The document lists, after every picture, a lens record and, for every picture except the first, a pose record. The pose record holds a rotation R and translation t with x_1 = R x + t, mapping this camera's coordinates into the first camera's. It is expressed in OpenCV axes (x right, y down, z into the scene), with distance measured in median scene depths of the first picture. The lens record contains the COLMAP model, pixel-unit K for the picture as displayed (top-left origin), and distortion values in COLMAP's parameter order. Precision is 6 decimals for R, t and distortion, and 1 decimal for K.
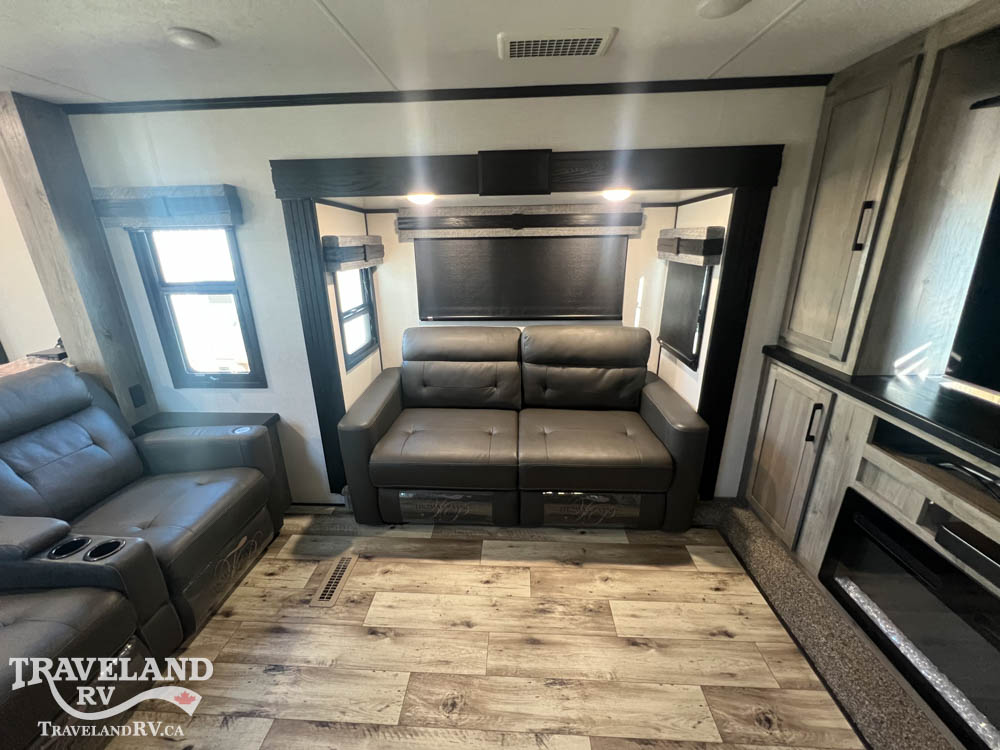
lens RADIAL K [[402.5, 0, 491.9], [0, 402.5, 376.0], [0, 0, 1]] dist [-0.003487, 0.000774]
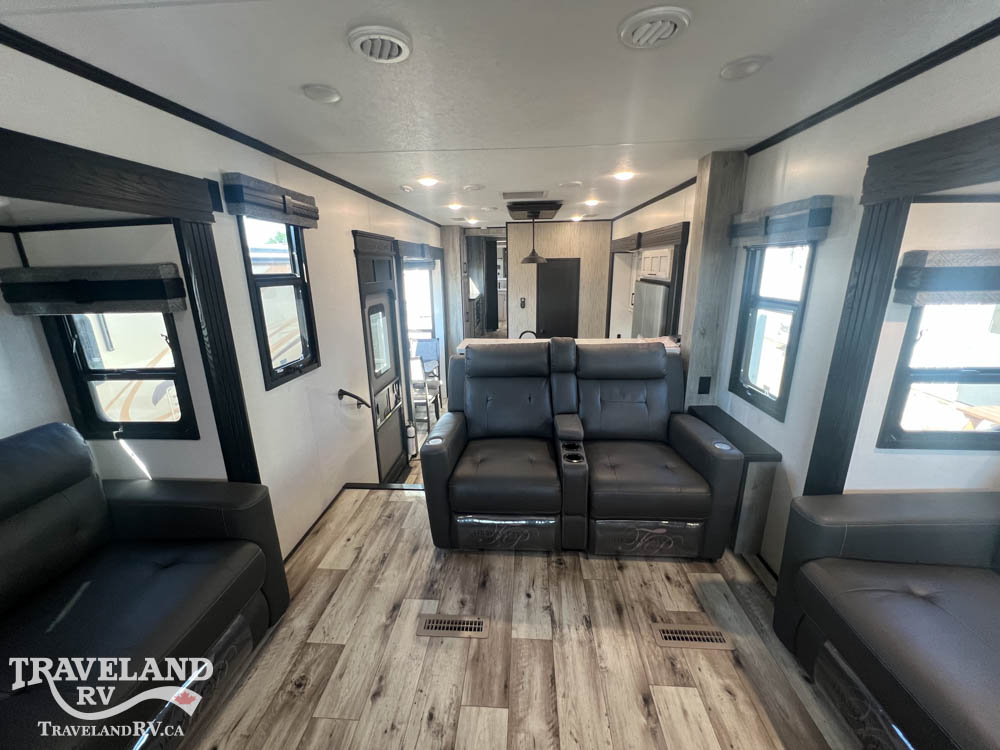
lens RADIAL K [[402.5, 0, 500.1], [0, 402.5, 375.9], [0, 0, 1]] dist [-0.003487, 0.000774]
pose [[-0.012763, 0.280494, -0.959771, 0.318832], [-0.302815, 0.913692, 0.271054, -0.138532], [0.952964, 0.294092, 0.073276, 0.377536]]
